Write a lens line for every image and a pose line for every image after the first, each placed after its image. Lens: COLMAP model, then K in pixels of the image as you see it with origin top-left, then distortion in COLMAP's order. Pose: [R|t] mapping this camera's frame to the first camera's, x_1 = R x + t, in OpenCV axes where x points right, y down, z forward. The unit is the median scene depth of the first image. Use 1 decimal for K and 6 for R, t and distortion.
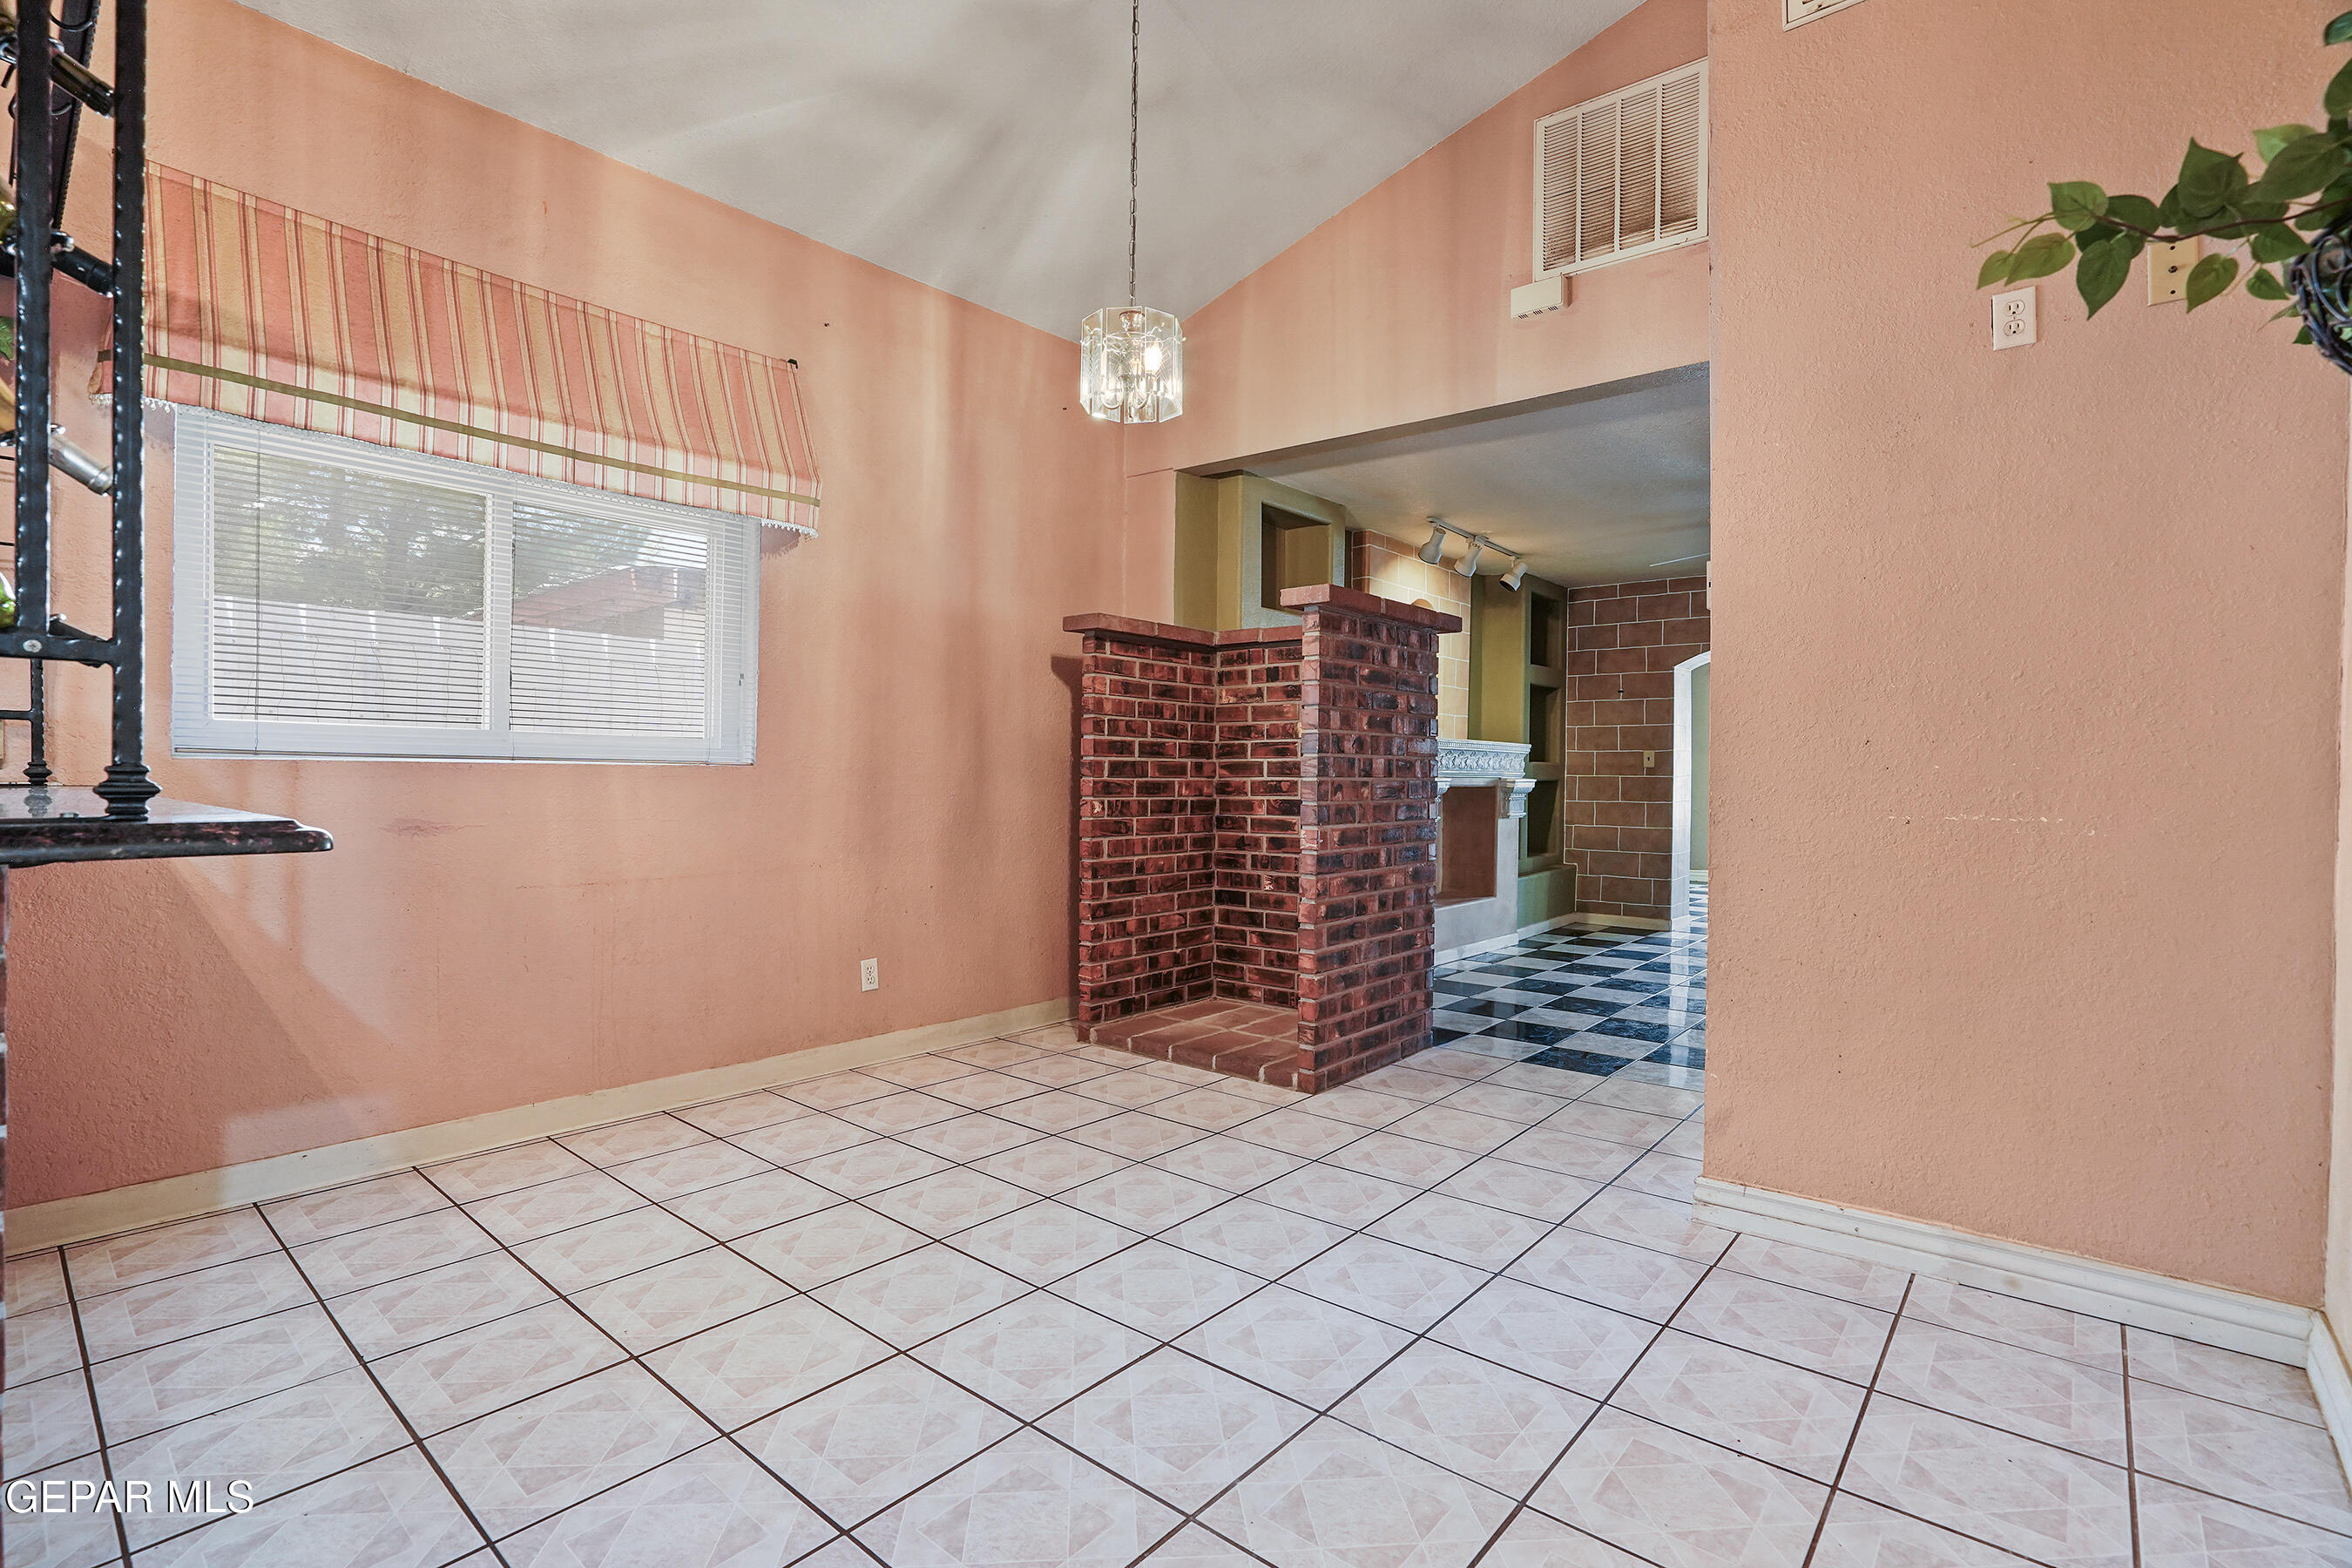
lens RADIAL K [[1101.5, 0, 1167.3], [0, 1101.5, 783.7], [0, 0, 1]] dist [-0.053516, 0.018785]
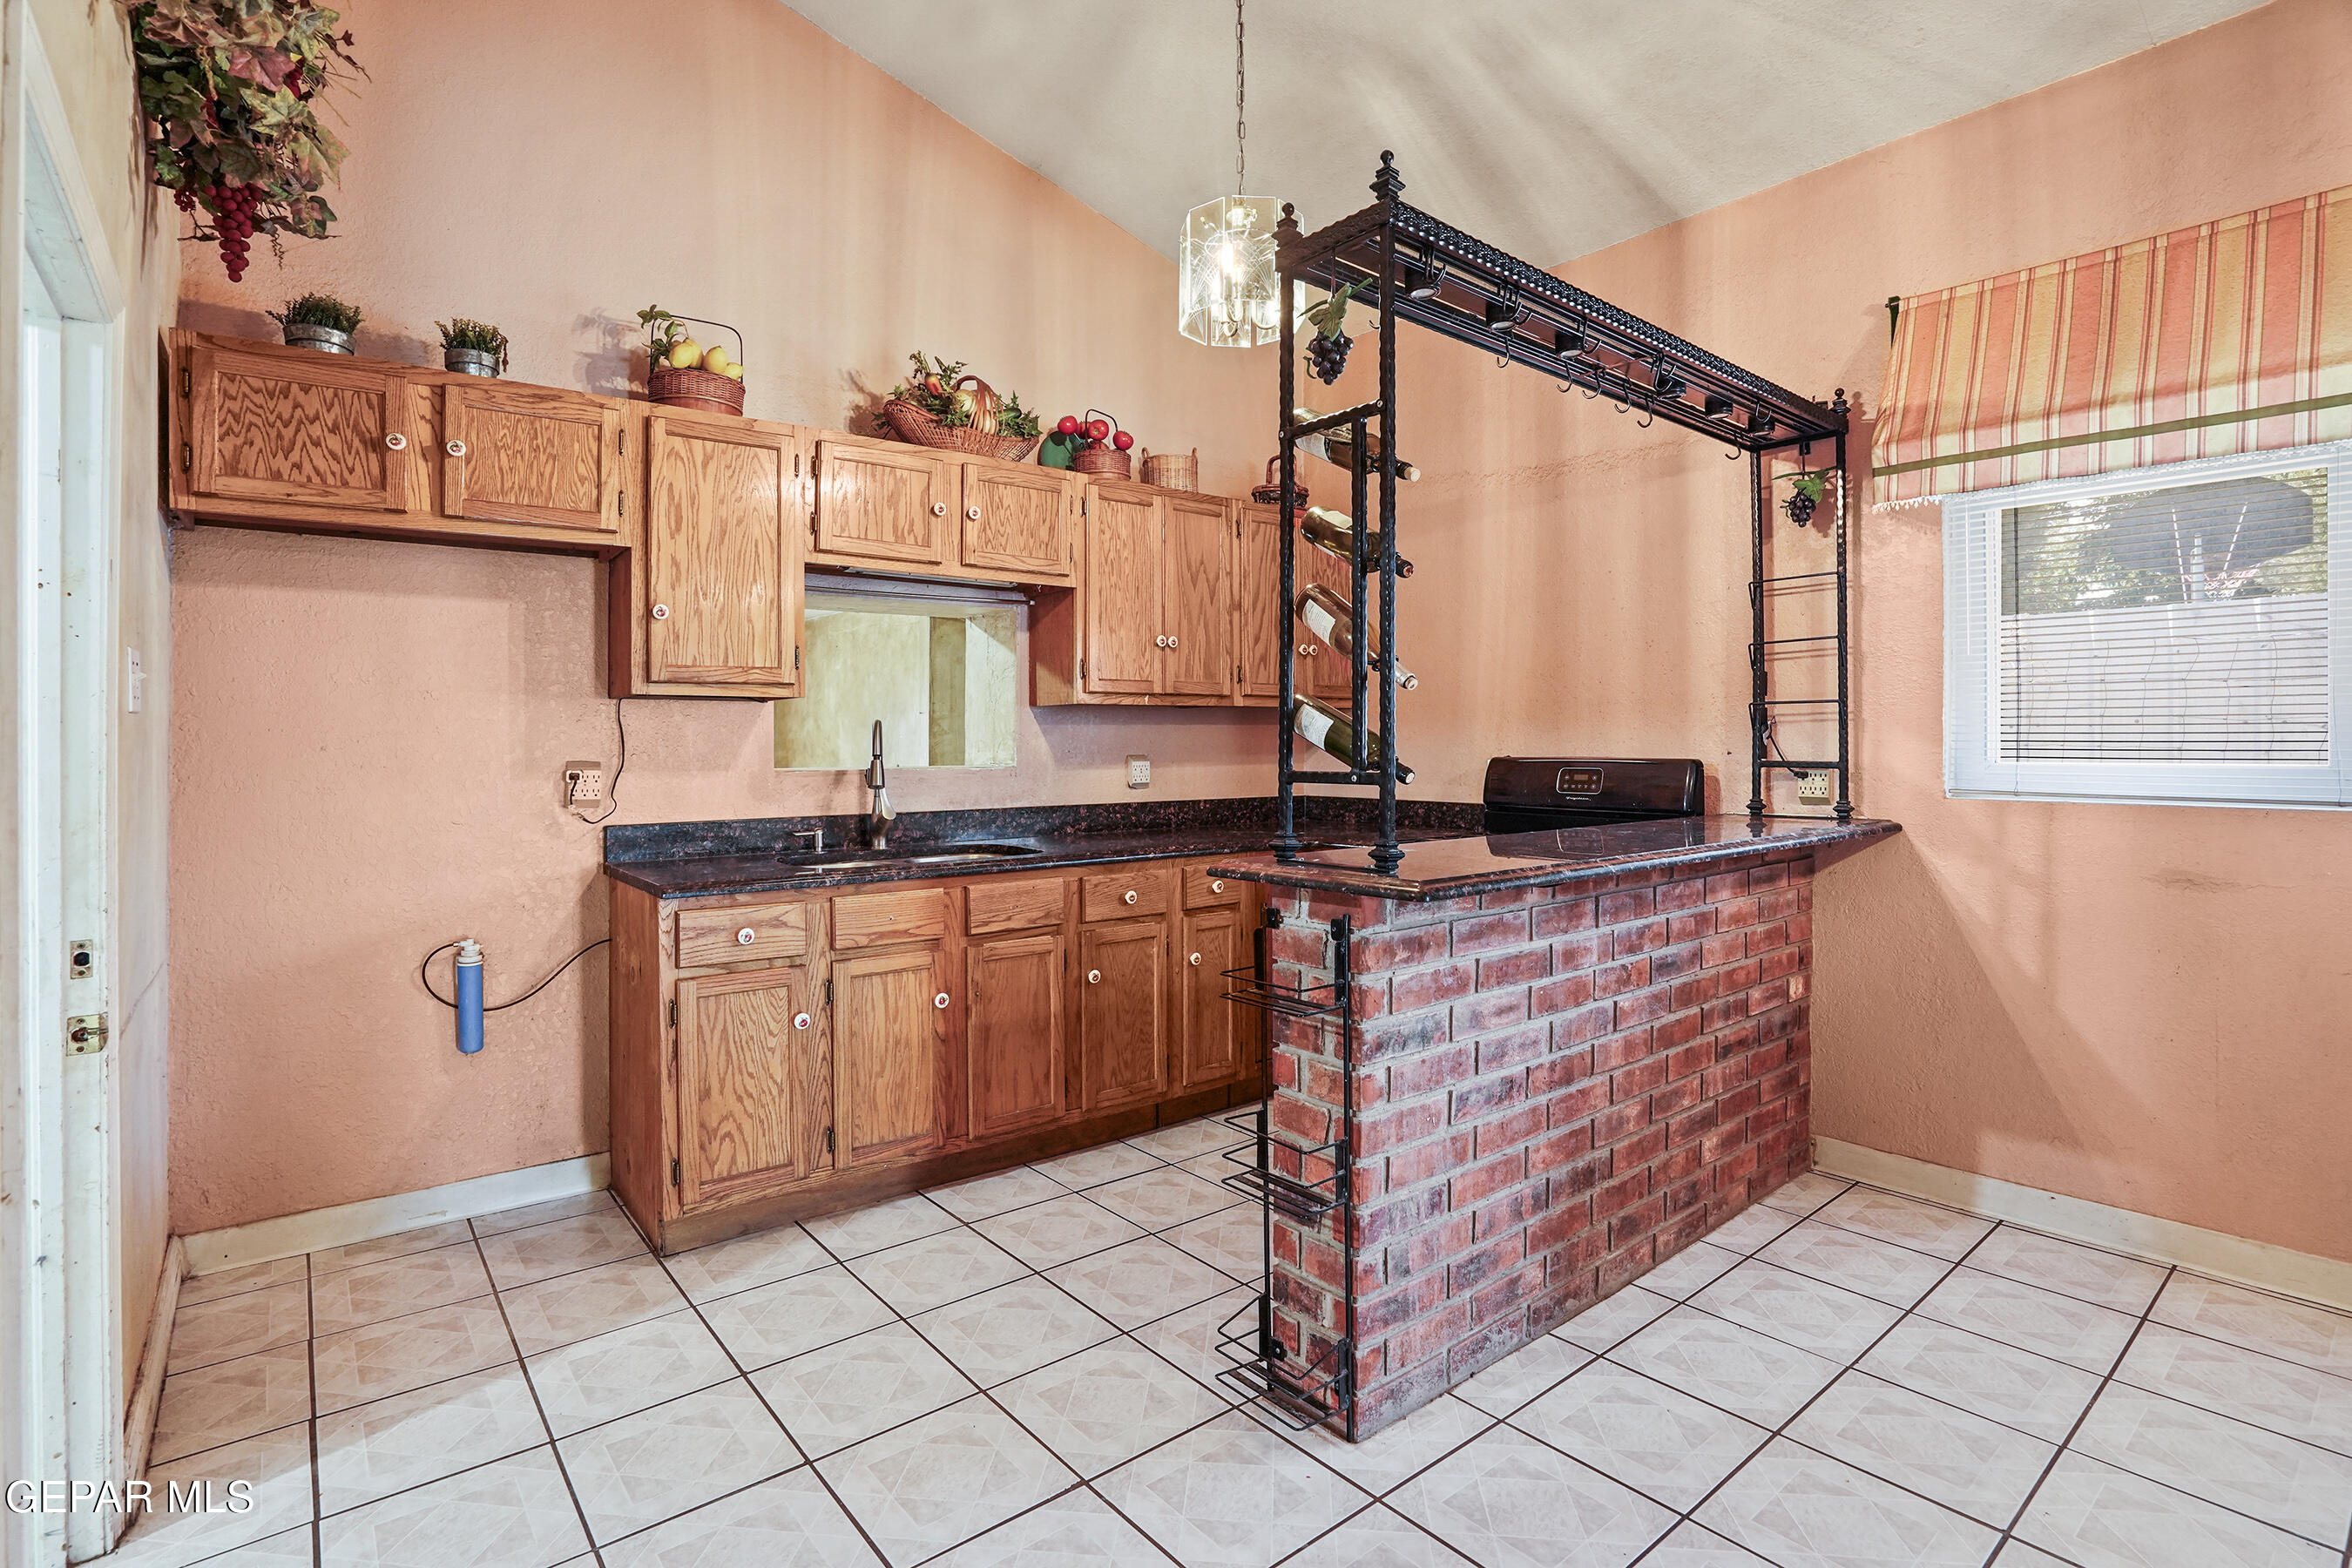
lens RADIAL K [[1101.5, 0, 1150.3], [0, 1101.5, 742.5], [0, 0, 1]] dist [-0.053516, 0.018785]
pose [[-0.181562, -0.015096, -0.983264, 0.310362], [-0.010620, 0.999854, -0.013390, -0.051763], [0.983322, 0.008011, -0.181696, 0.319591]]
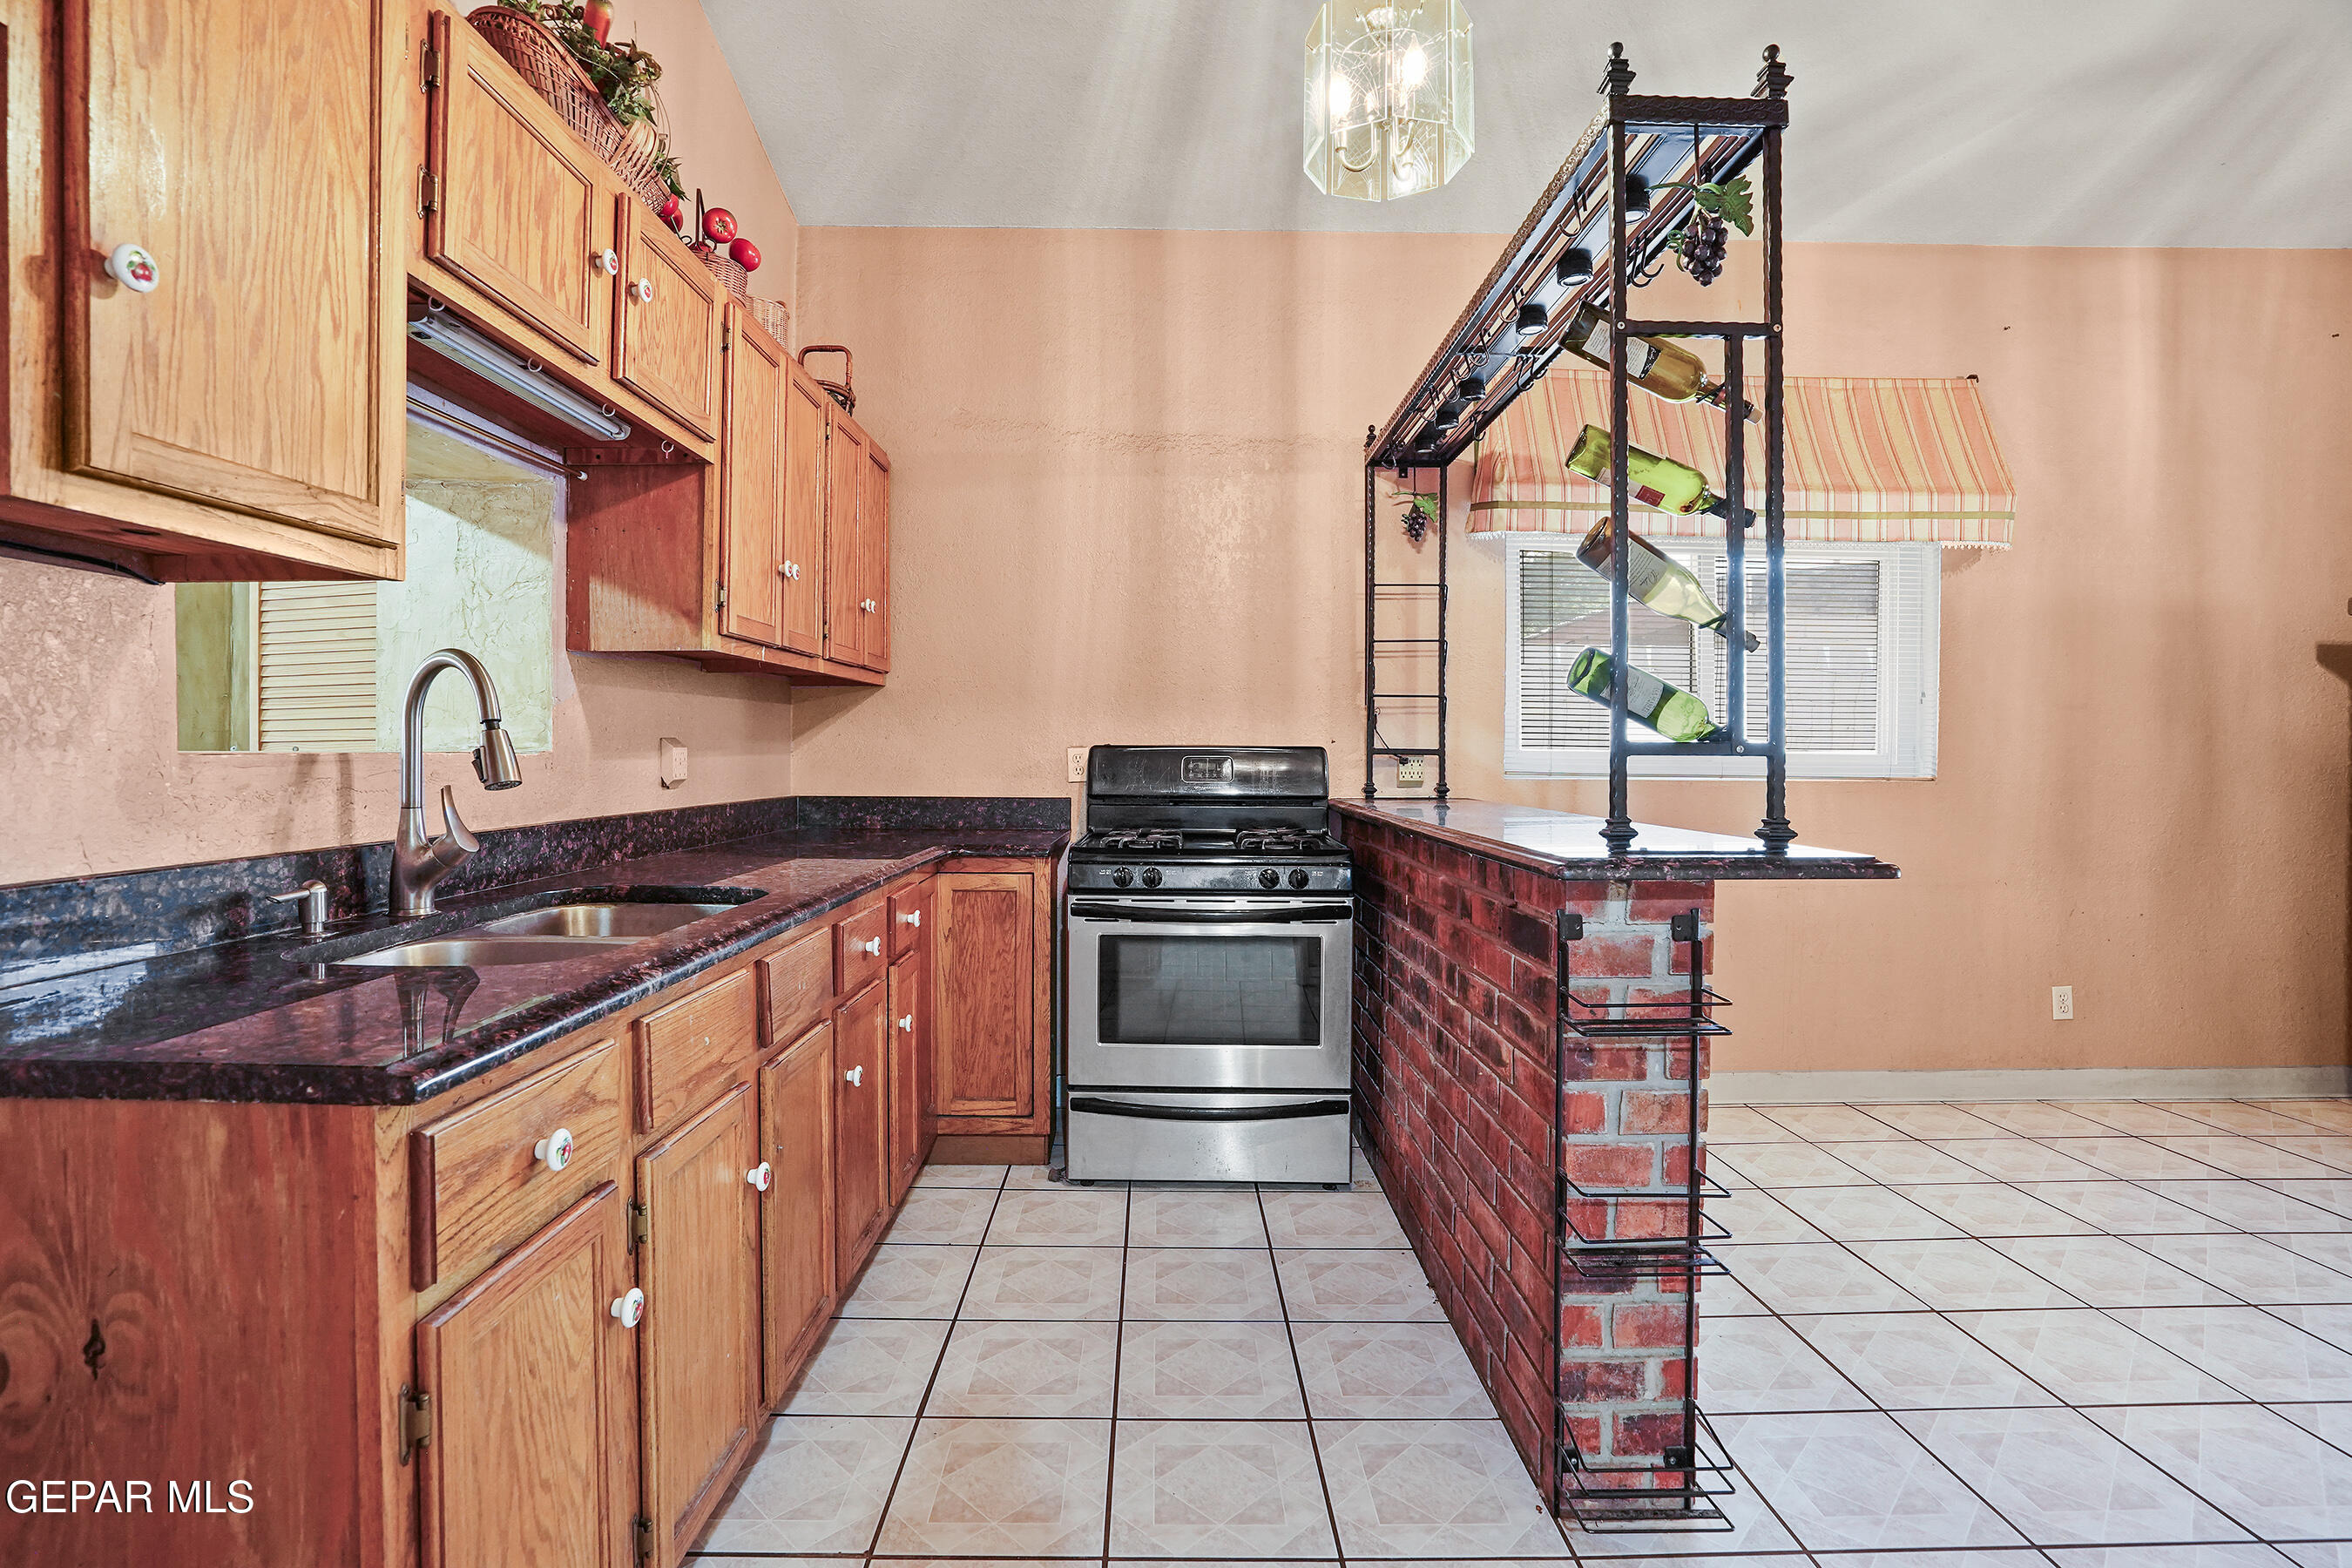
lens RADIAL K [[1101.5, 0, 1157.7], [0, 1101.5, 760.5], [0, 0, 1]] dist [-0.053516, 0.018785]
pose [[0.654819, -0.003901, -0.755776, -0.117847], [-0.005749, 0.999932, -0.010142, -0.027406], [0.755764, 0.010986, 0.654752, -0.259178]]
